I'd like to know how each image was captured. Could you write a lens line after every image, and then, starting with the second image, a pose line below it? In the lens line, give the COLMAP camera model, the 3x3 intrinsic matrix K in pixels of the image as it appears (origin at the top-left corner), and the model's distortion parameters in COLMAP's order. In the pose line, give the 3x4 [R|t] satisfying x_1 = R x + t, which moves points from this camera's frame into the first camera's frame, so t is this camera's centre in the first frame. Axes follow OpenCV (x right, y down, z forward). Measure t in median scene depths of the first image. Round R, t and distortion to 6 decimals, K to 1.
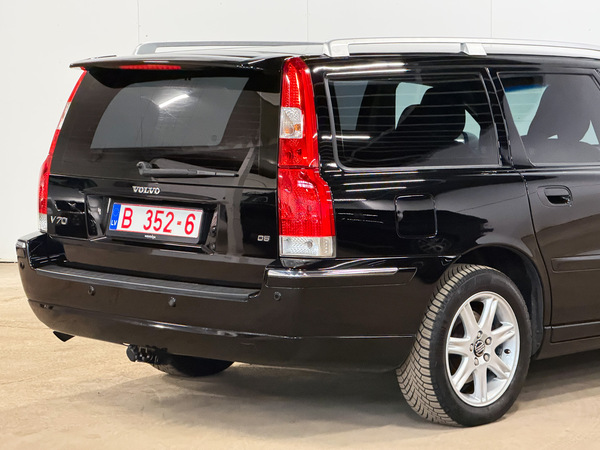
lens RADIAL K [[1886.1, 0, 300.1], [0, 1886.1, 220.4], [0, 0, 1]] dist [0.302244, 0.000000]
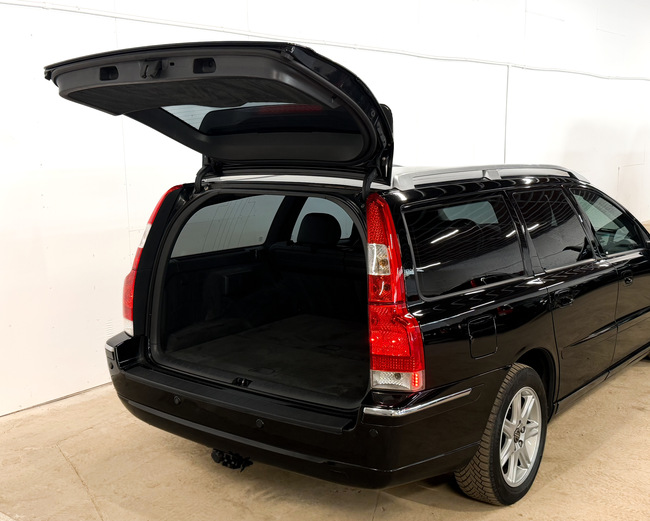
lens RADIAL K [[831.1, 0, 325.8], [0, 831.1, 264.9], [0, 0, 1]] dist [0.014353, 0.000000]
pose [[0.991960, -0.020961, 0.124801, -0.084569], [0.012038, 0.997345, 0.071826, -0.076951], [-0.125975, -0.069746, 0.989579, 0.521609]]
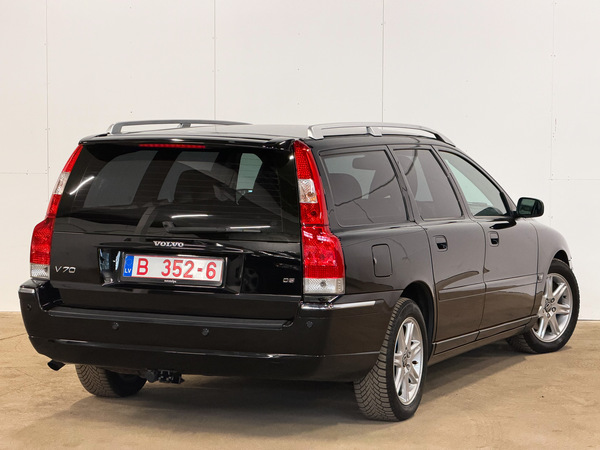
lens RADIAL K [[1886.1, 0, 301.7], [0, 1886.1, 226.8], [0, 0, 1]] dist [0.302244, 0.000000]
pose [[0.929717, -0.011766, 0.368087, -0.457559], [0.017868, 0.999754, -0.013174, -0.009399], [-0.367841, 0.018825, 0.929698, -0.193765]]
